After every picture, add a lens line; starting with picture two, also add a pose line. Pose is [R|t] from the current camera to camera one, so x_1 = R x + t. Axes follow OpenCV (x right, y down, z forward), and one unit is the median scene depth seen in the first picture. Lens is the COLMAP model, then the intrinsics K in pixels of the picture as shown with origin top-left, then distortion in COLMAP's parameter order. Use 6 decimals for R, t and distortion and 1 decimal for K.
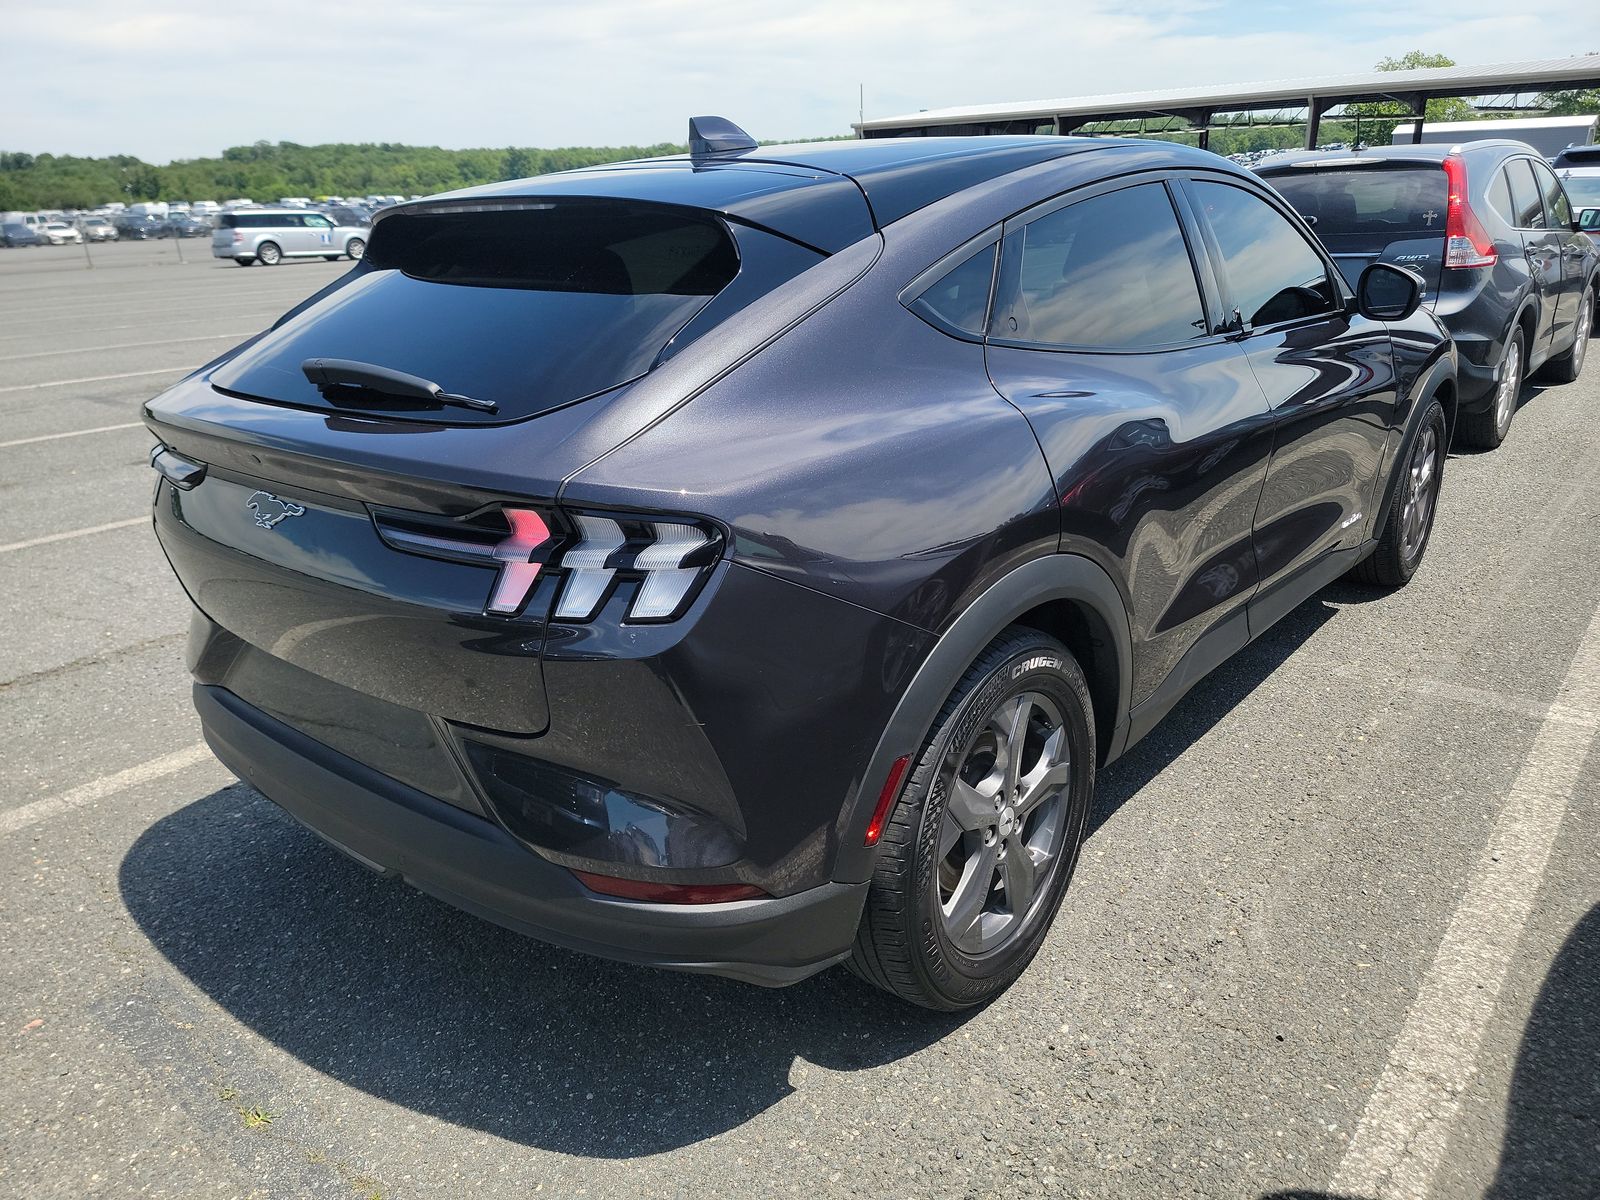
lens RADIAL K [[1128.5, 0, 798.1], [0, 1128.5, 606.8], [0, 0, 1]] dist [0.012724, -0.006677]
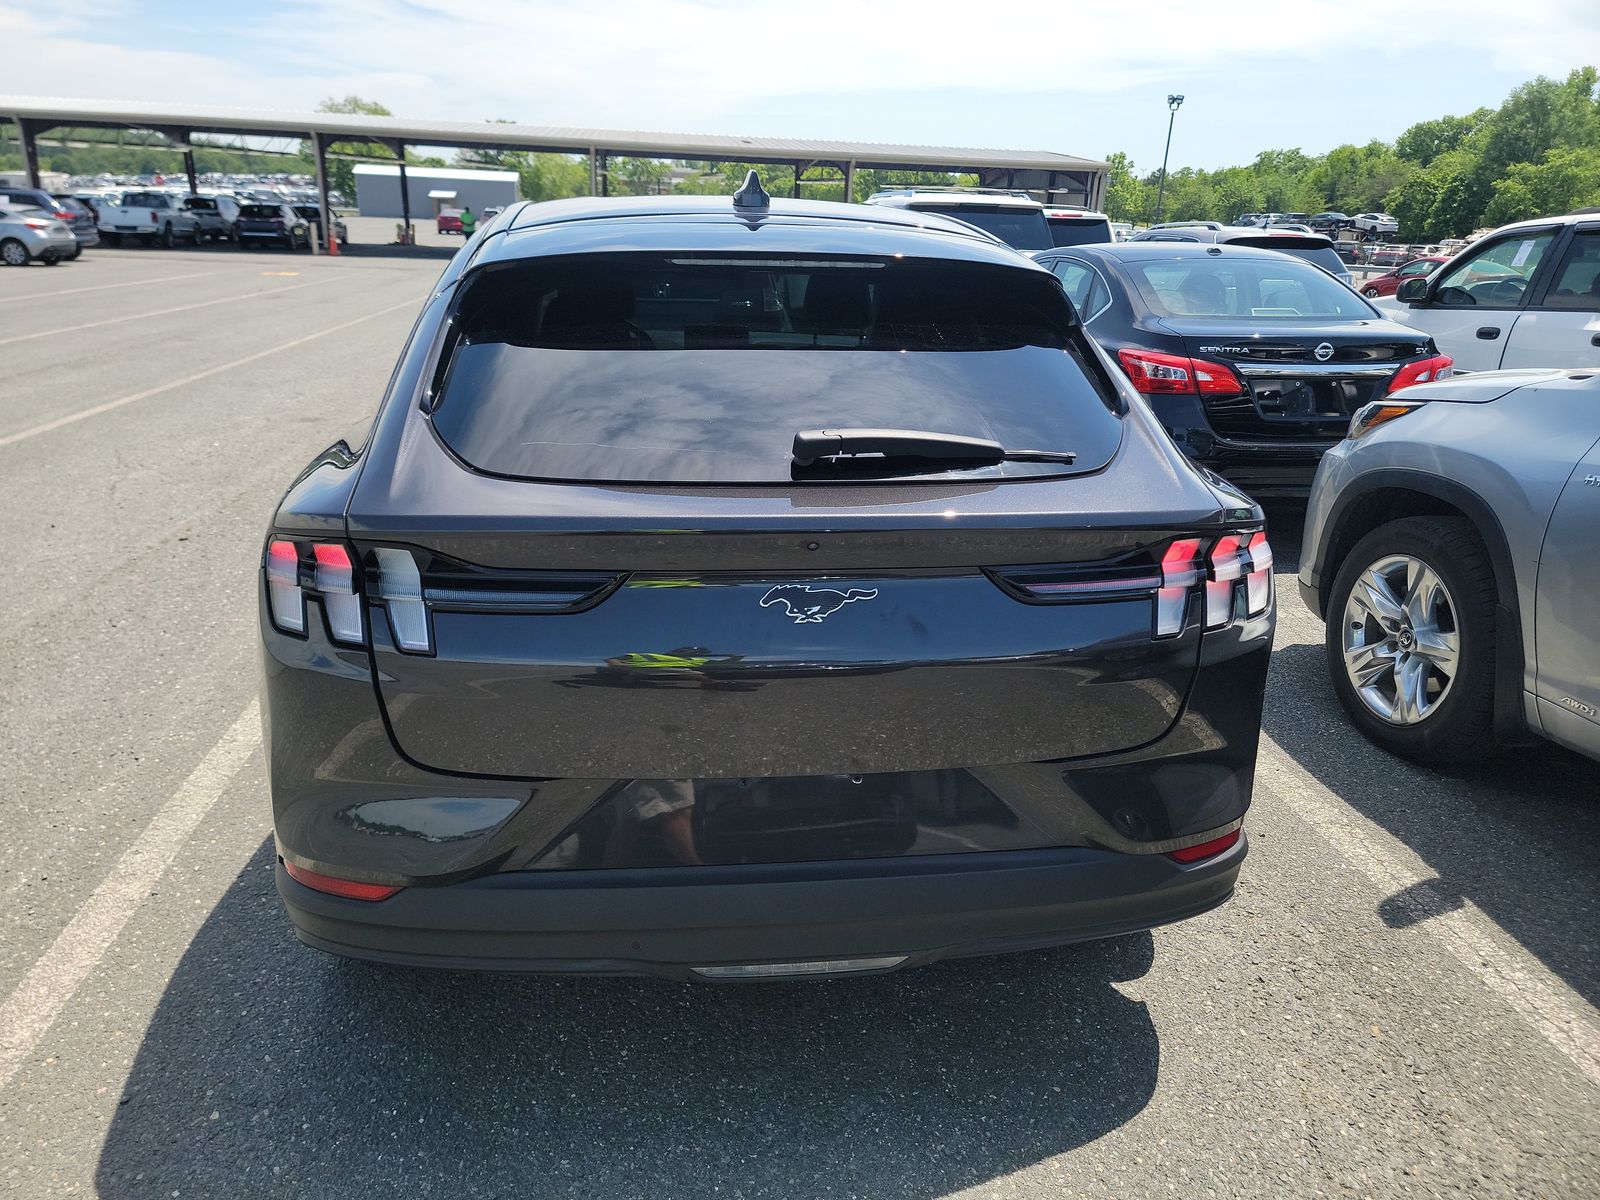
lens RADIAL K [[1128.5, 0, 795.2], [0, 1128.5, 593.6], [0, 0, 1]] dist [0.012724, -0.006677]
pose [[0.687333, -0.167348, 0.706801, -1.028542], [0.190537, 0.980560, 0.046877, -0.124900], [-0.700906, 0.102452, 0.705857, 0.365904]]
